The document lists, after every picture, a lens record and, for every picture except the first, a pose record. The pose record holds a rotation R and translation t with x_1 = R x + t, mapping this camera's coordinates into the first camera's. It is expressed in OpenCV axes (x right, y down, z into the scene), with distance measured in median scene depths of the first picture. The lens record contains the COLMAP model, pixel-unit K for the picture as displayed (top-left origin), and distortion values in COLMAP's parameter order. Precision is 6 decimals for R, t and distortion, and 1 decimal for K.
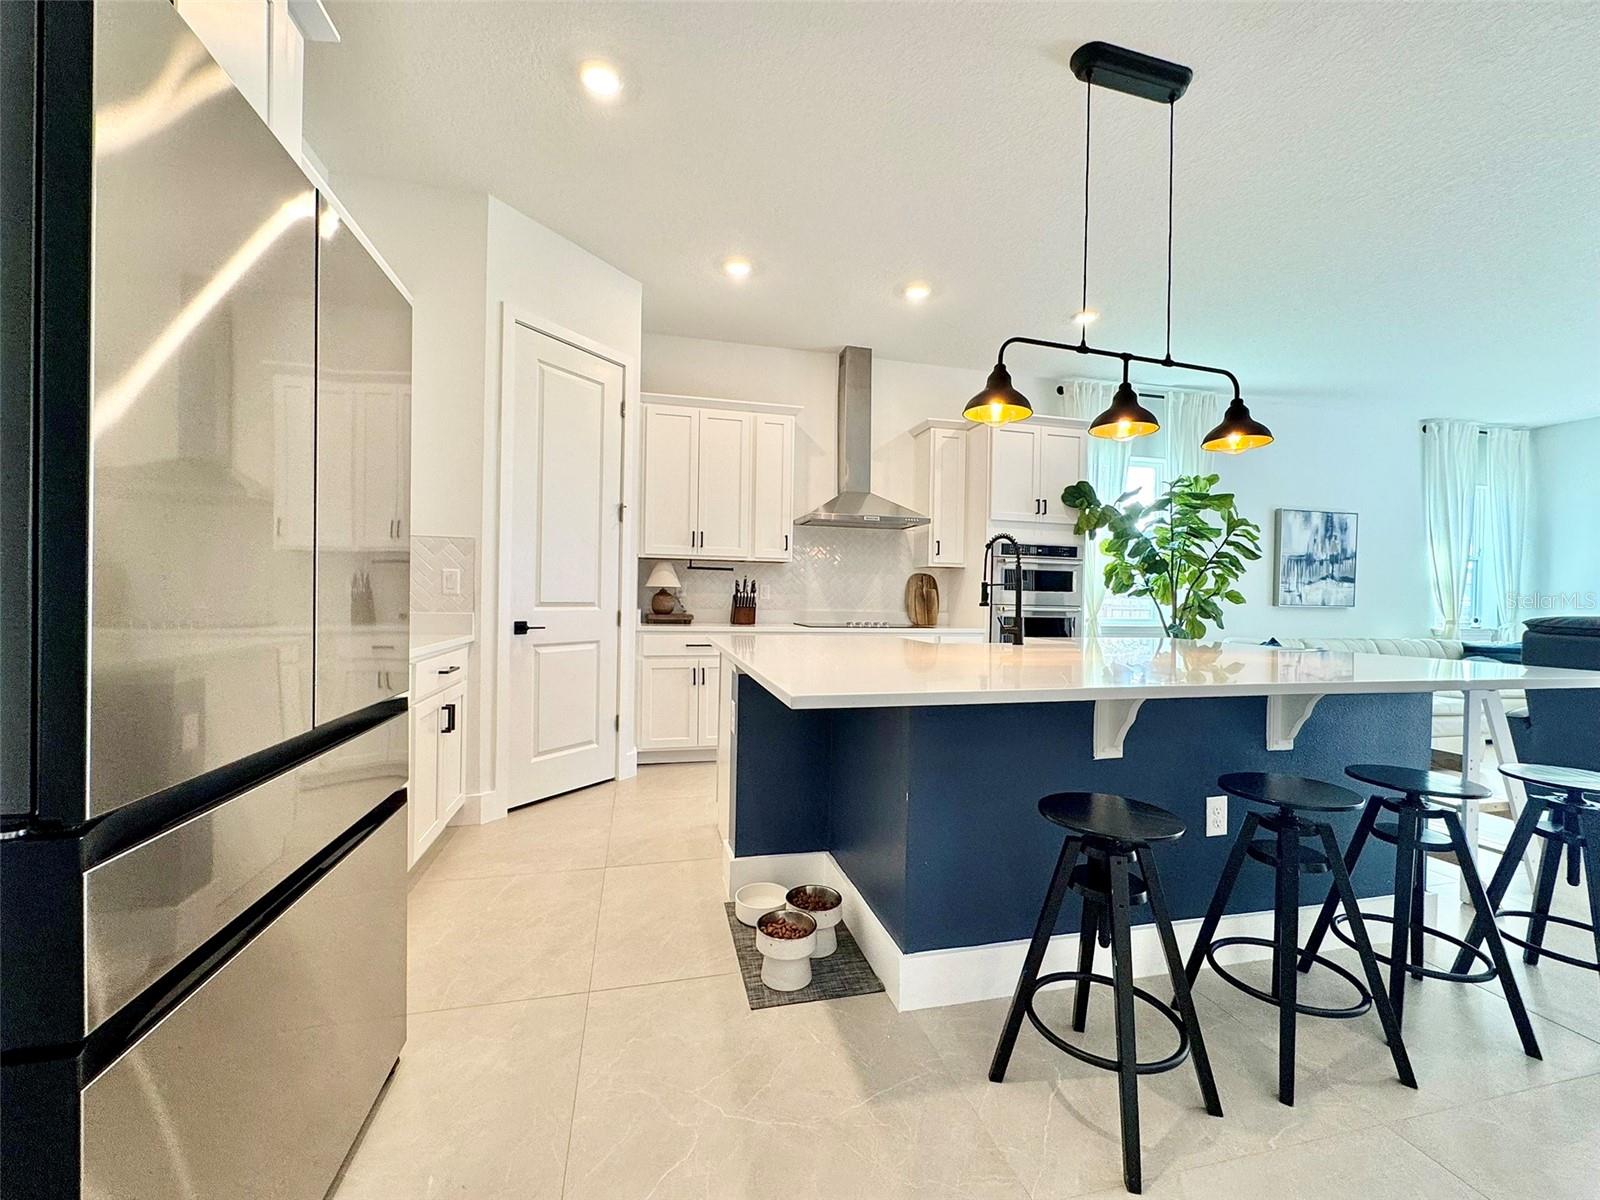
lens RADIAL K [[641.6, 0, 798.6], [0, 641.6, 600.4], [0, 0, 1]] dist [-0.002707, -0.000589]
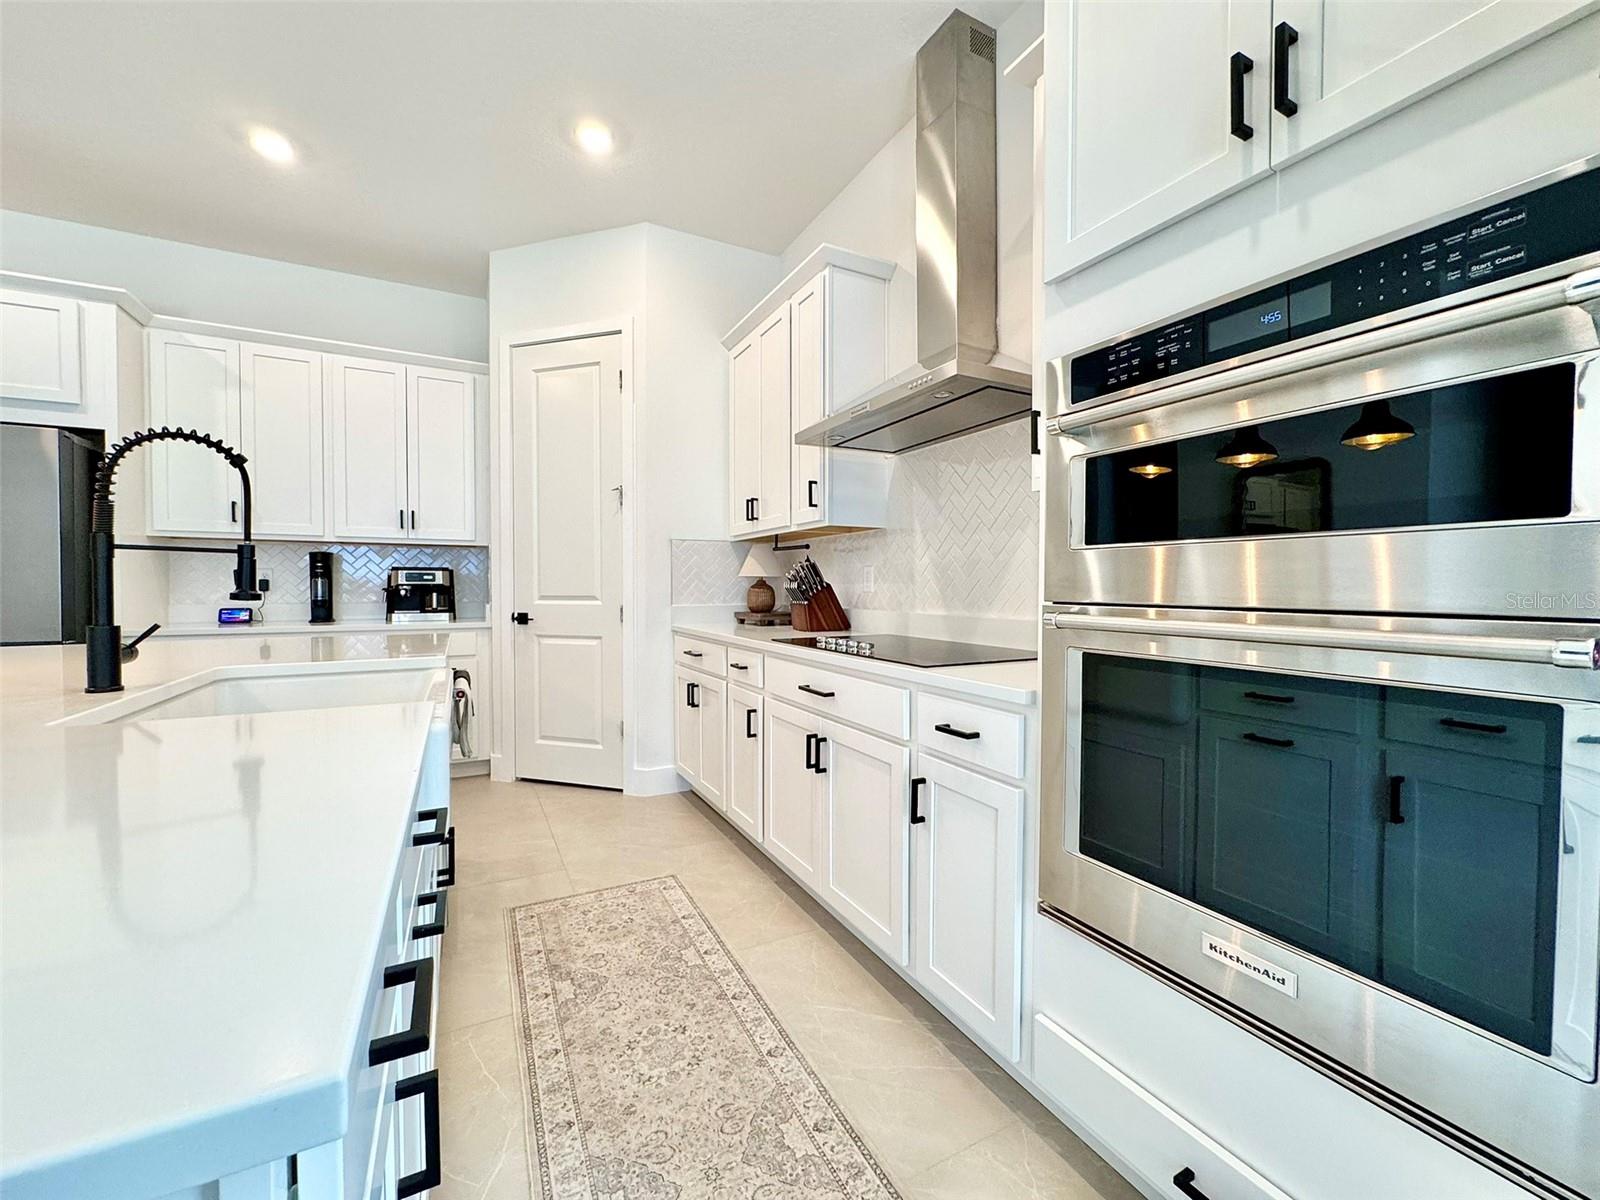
lens RADIAL K [[641.6, 0, 798.6], [0, 641.6, 600.4], [0, 0, 1]] dist [-0.002707, -0.000589]
pose [[0.244450, 0.003049, -0.969657, 0.652074], [-0.002239, 0.999994, 0.002580, 0.006073], [0.969659, 0.001540, 0.244455, 1.017100]]
